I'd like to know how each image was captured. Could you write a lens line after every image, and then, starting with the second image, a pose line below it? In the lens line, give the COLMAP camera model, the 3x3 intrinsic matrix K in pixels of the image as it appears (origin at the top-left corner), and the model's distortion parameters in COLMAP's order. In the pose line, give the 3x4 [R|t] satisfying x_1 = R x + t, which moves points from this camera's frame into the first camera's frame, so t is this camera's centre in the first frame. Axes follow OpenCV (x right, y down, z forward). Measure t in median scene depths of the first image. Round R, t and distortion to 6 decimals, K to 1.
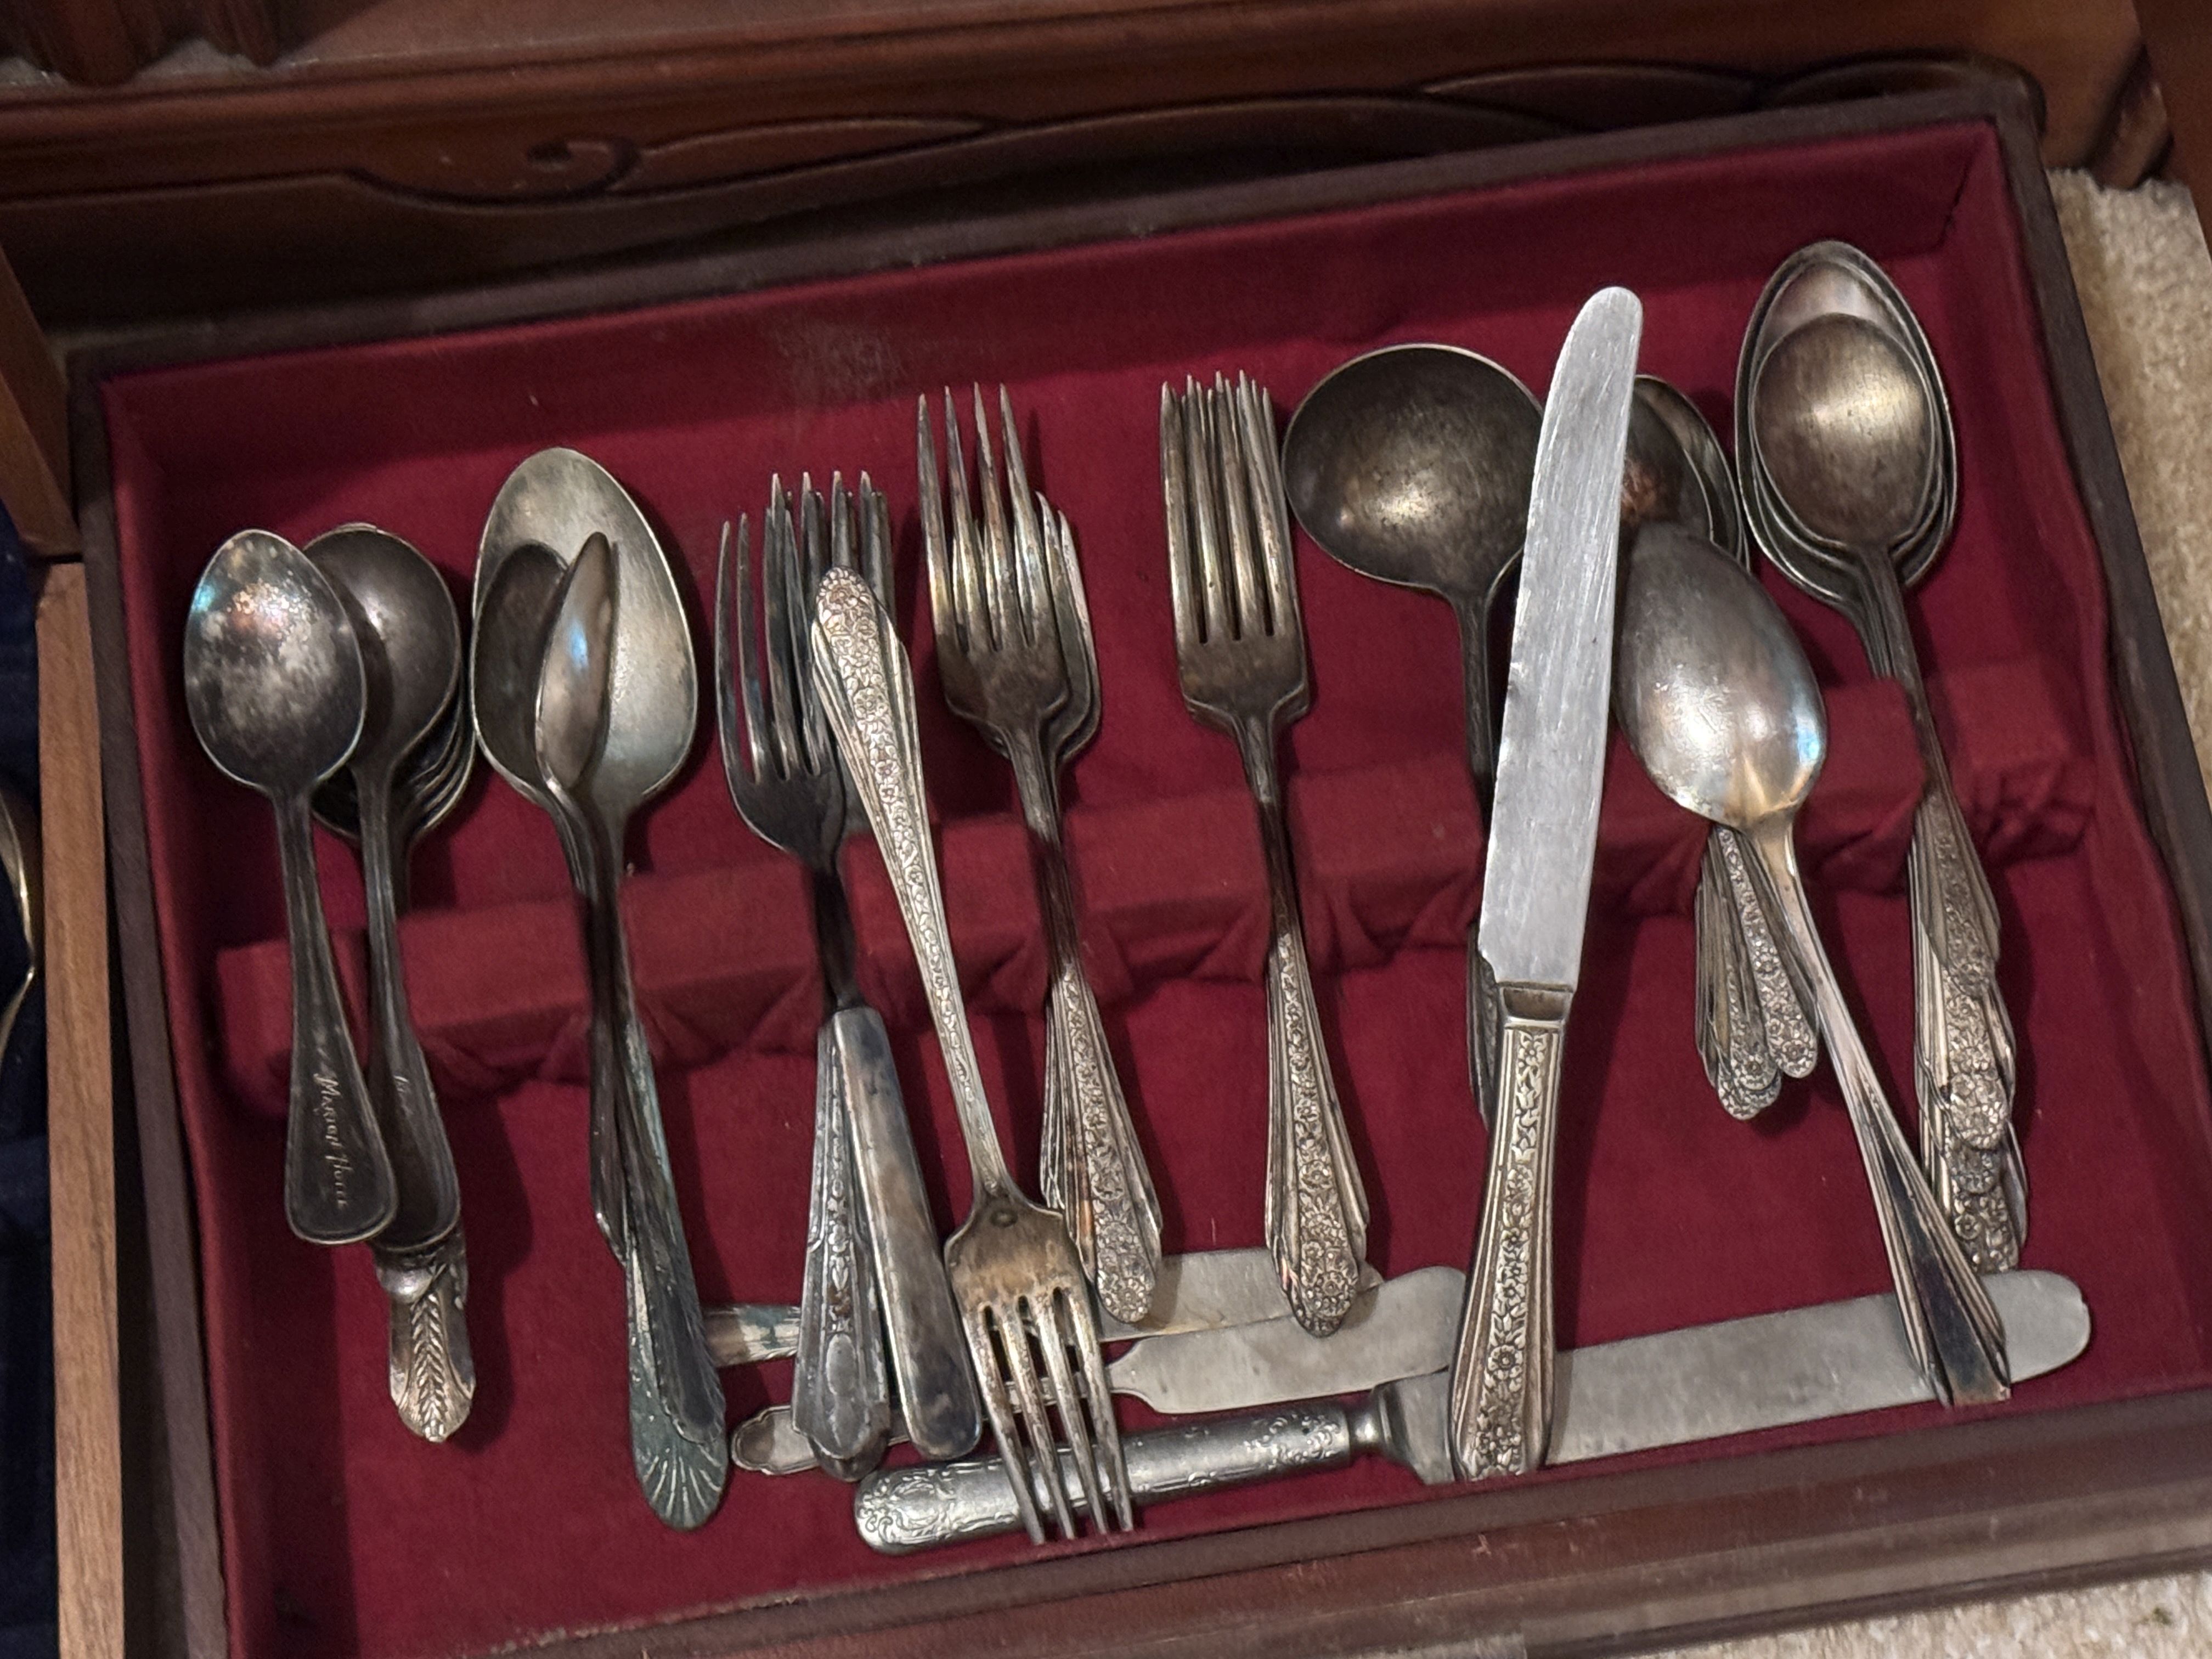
lens RADIAL K [[4589.6, 0, 1116.0], [0, 4589.6, 830.5], [0, 0, 1]] dist [0.081685, 0.000000]
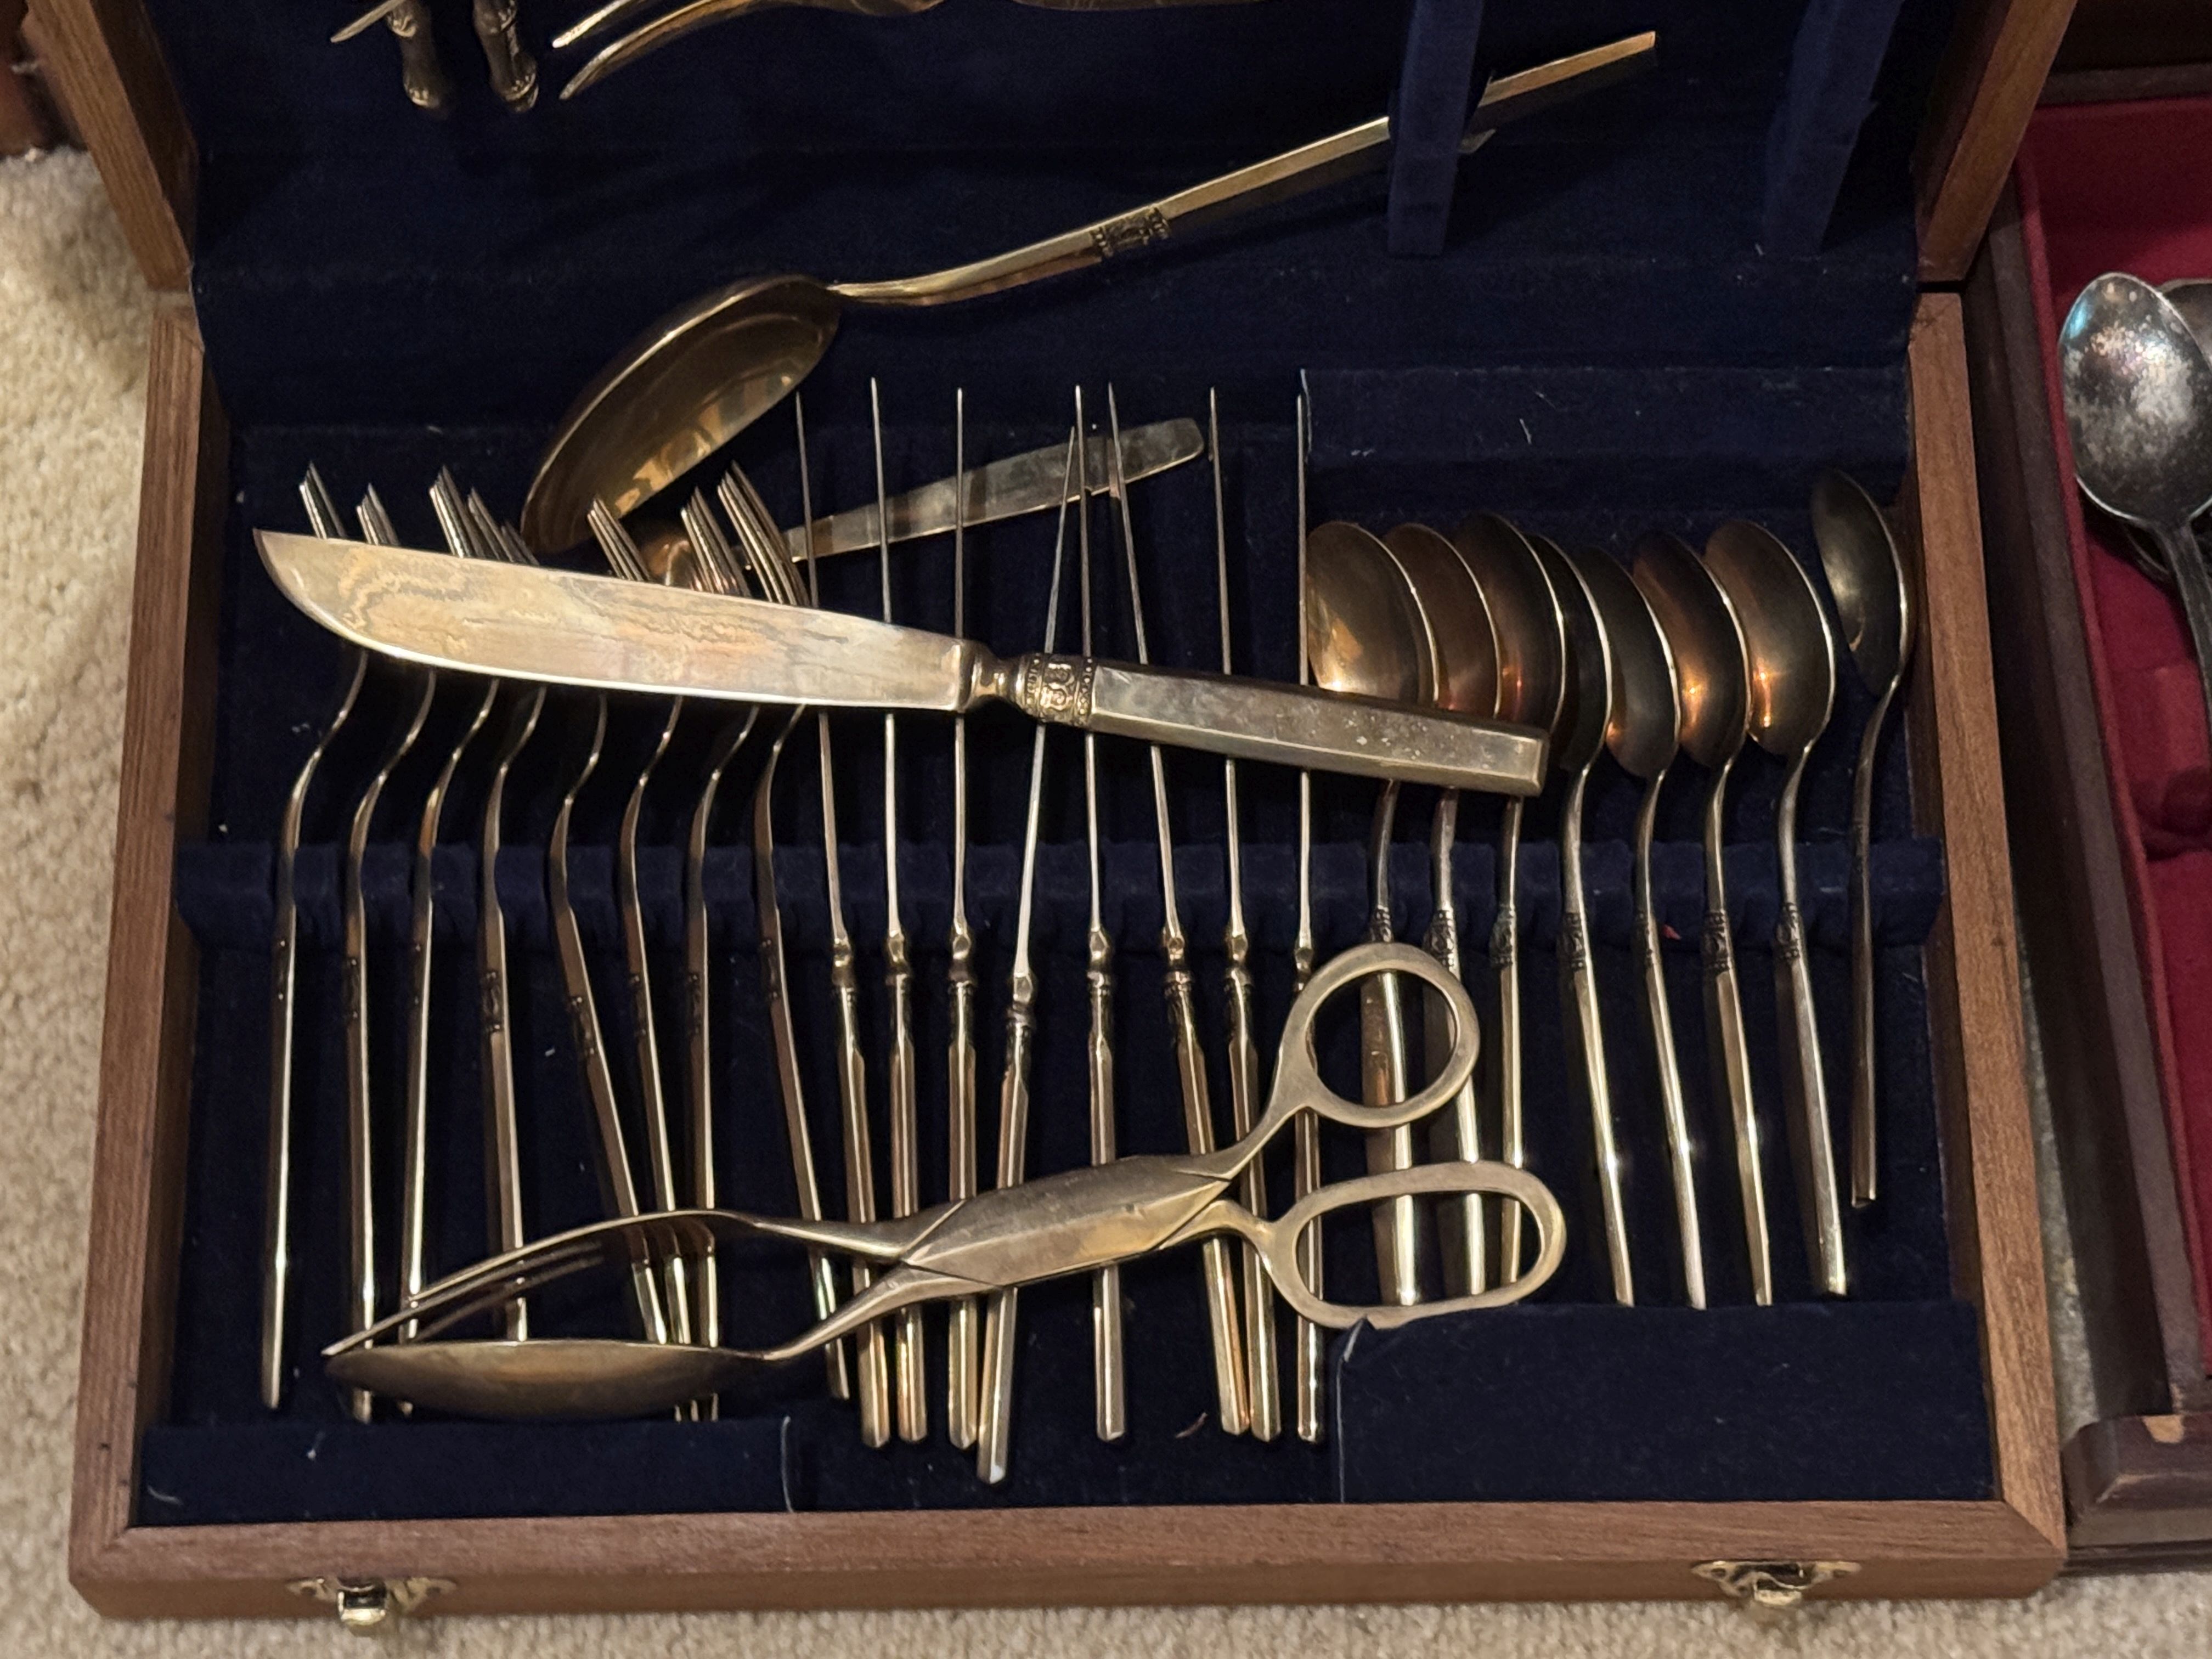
lens RADIAL K [[4589.6, 0, 1106.2], [0, 4589.6, 831.7], [0, 0, 1]] dist [0.081685, 0.000000]
pose [[0.995230, 0.083320, -0.050749, -0.350599], [-0.084309, 0.996283, -0.017663, 0.095486], [0.049089, 0.021857, 0.998555, -0.027296]]
